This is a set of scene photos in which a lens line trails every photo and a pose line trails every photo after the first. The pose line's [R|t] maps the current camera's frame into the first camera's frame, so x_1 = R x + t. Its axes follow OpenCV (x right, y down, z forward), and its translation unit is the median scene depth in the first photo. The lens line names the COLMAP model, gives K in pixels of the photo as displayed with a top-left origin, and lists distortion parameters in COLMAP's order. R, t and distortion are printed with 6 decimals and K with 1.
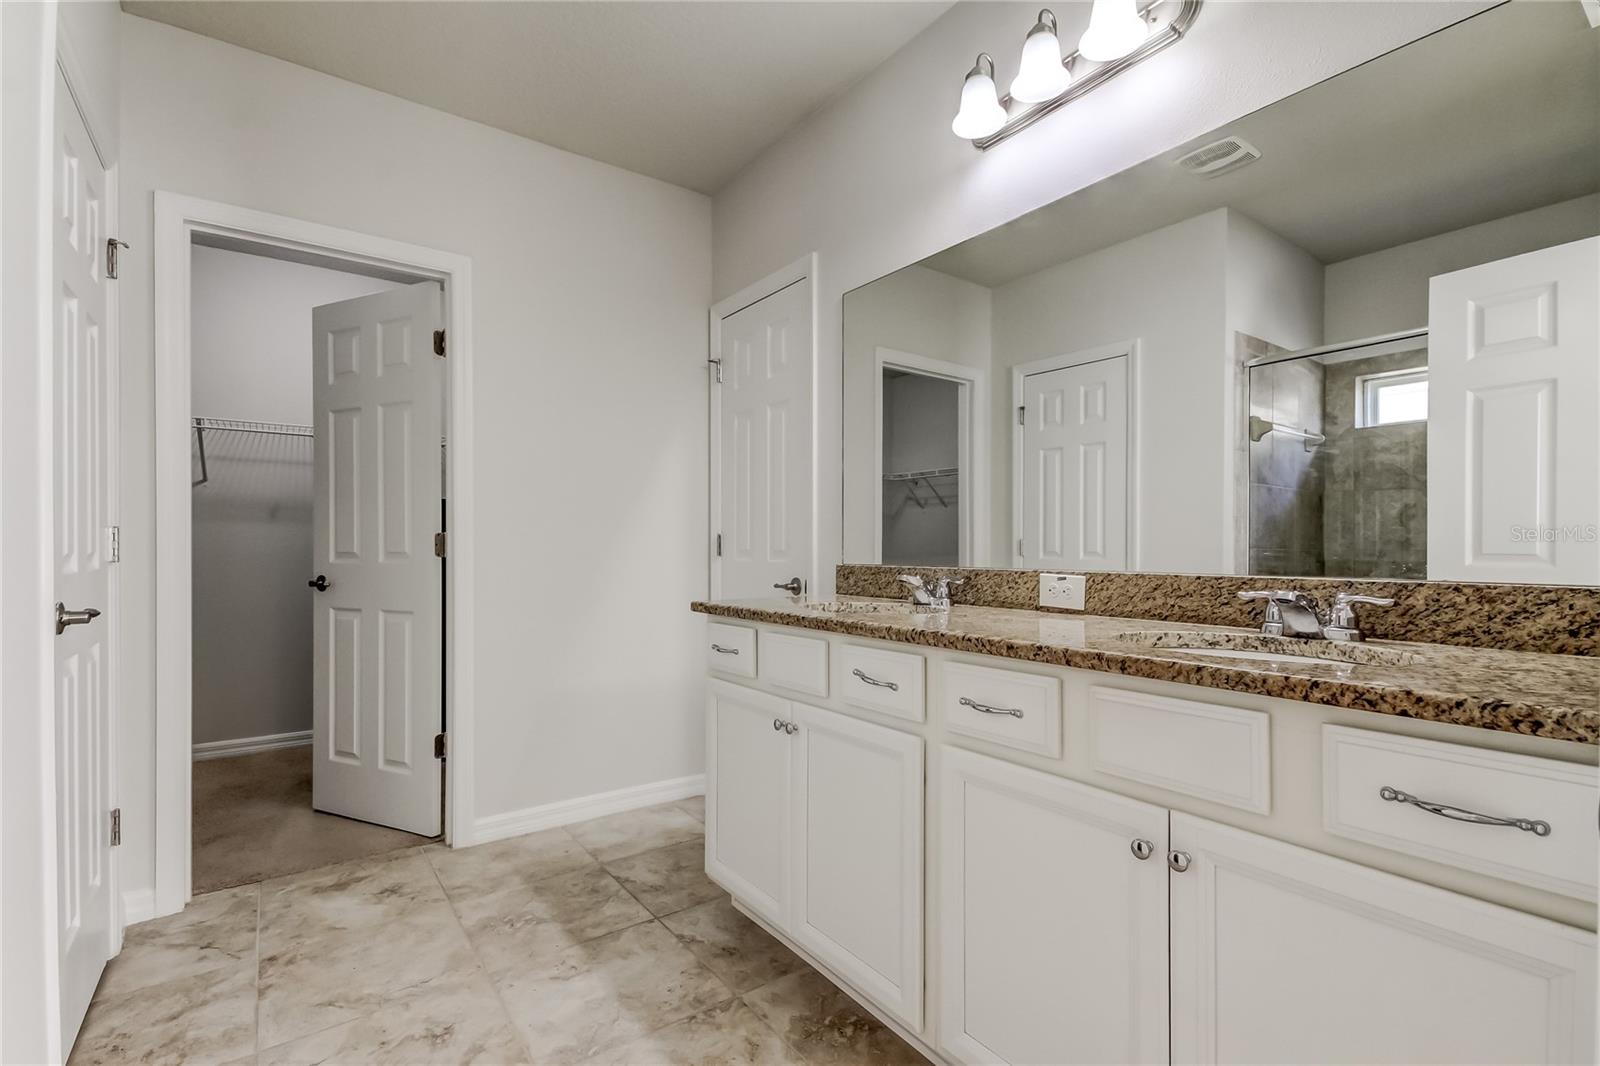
lens RADIAL K [[743.6, 0, 806.9], [0, 743.6, 545.2], [0, 0, 1]] dist [0.001275, 0.000087]
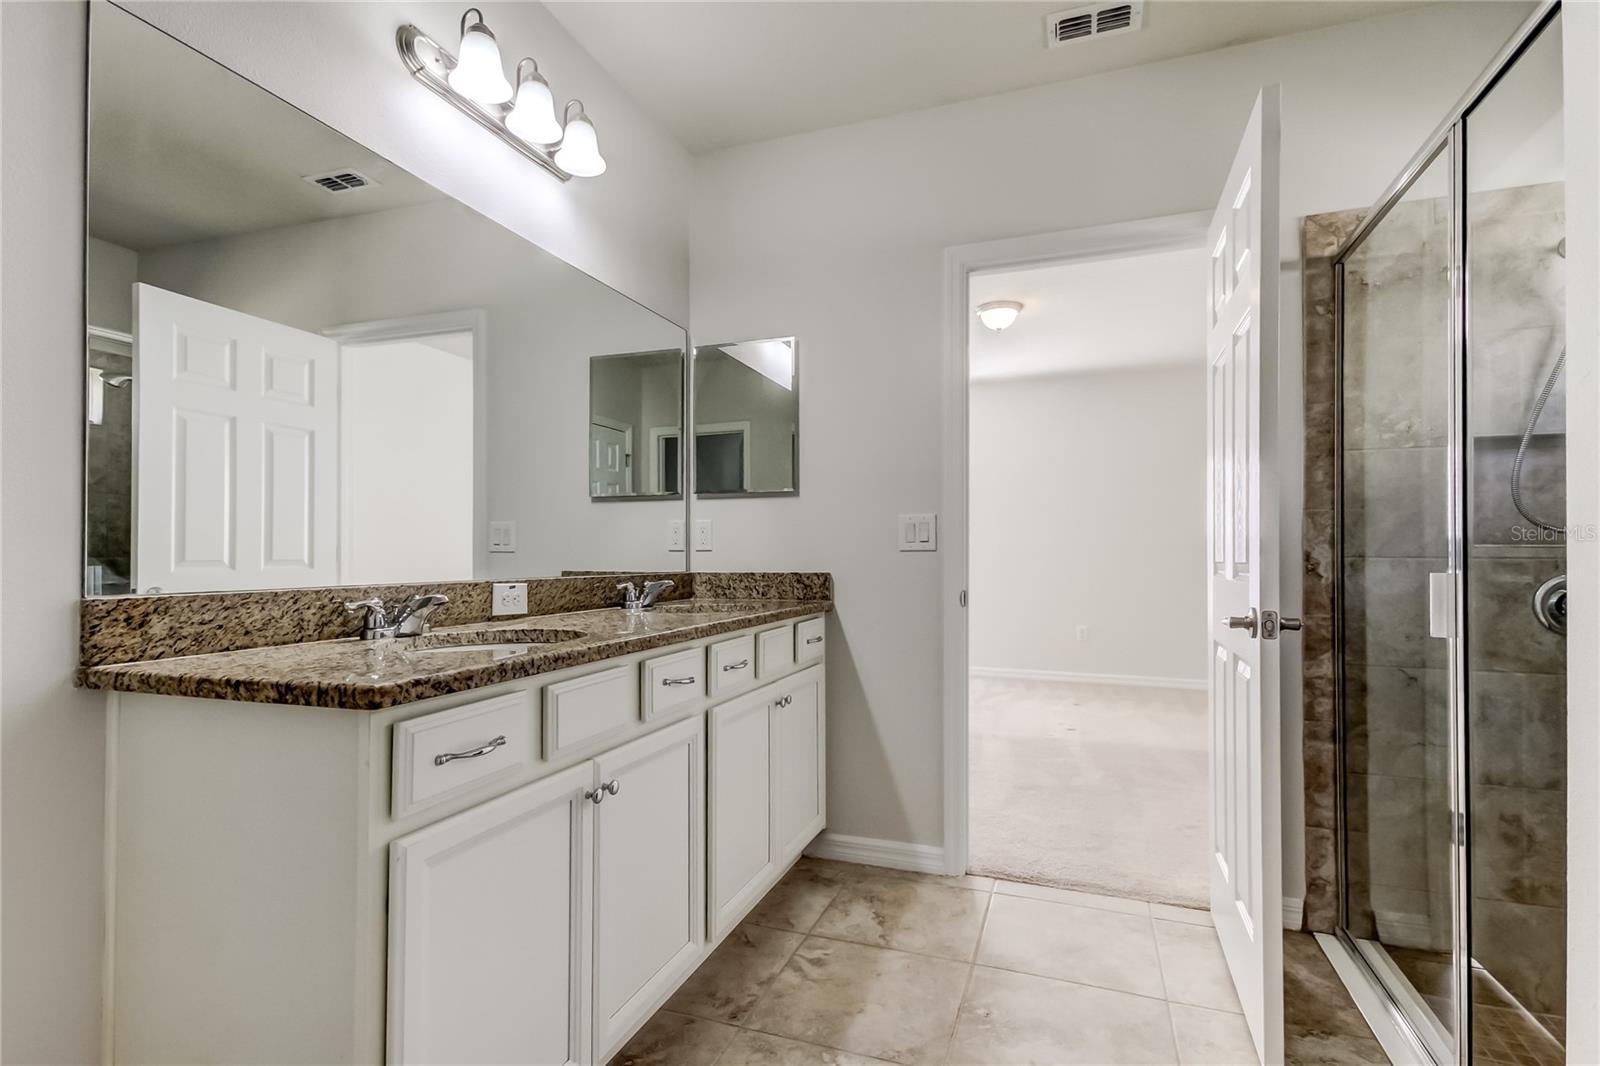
lens RADIAL K [[743.6, 0, 806.8], [0, 743.6, 542.8], [0, 0, 1]] dist [0.001275, 0.000087]
pose [[-0.547772, 0.011968, 0.836542, -0.781785], [-0.003289, 0.999859, -0.016459, -0.002364], [-0.836621, -0.011767, -0.547656, 1.228099]]
